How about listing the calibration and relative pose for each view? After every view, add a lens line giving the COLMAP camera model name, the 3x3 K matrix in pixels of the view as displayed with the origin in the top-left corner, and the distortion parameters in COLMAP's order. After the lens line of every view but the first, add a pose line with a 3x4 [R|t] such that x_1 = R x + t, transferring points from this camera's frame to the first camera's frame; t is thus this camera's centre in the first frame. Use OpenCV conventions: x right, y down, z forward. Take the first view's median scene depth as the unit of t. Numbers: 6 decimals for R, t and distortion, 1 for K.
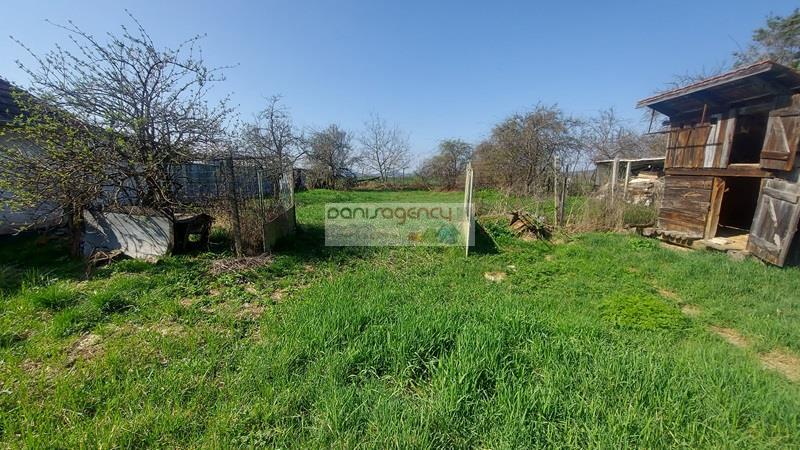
lens RADIAL K [[322.4, 0, 399.0], [0, 322.4, 225.6], [0, 0, 1]] dist [-0.015994, -0.000305]
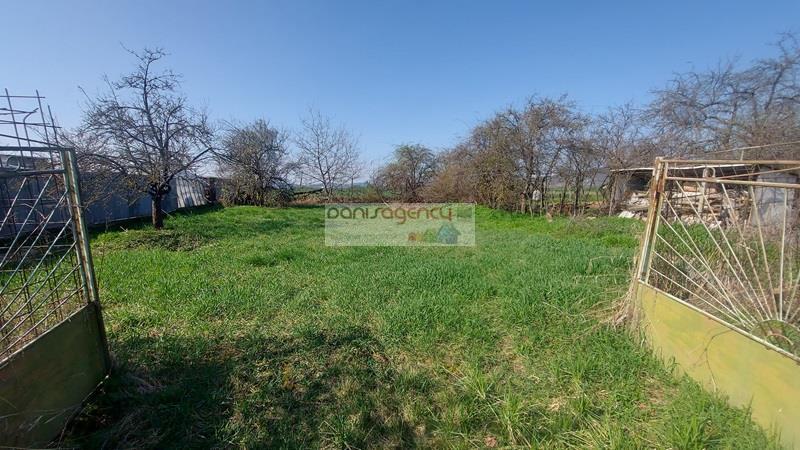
lens RADIAL K [[322.4, 0, 399.6], [0, 322.4, 227.0], [0, 0, 1]] dist [-0.015994, -0.000305]
pose [[0.980093, -0.024033, 0.197078, -0.037786], [0.029672, 0.999229, -0.025707, -0.033179], [-0.196308, 0.031043, 0.980051, 0.202483]]
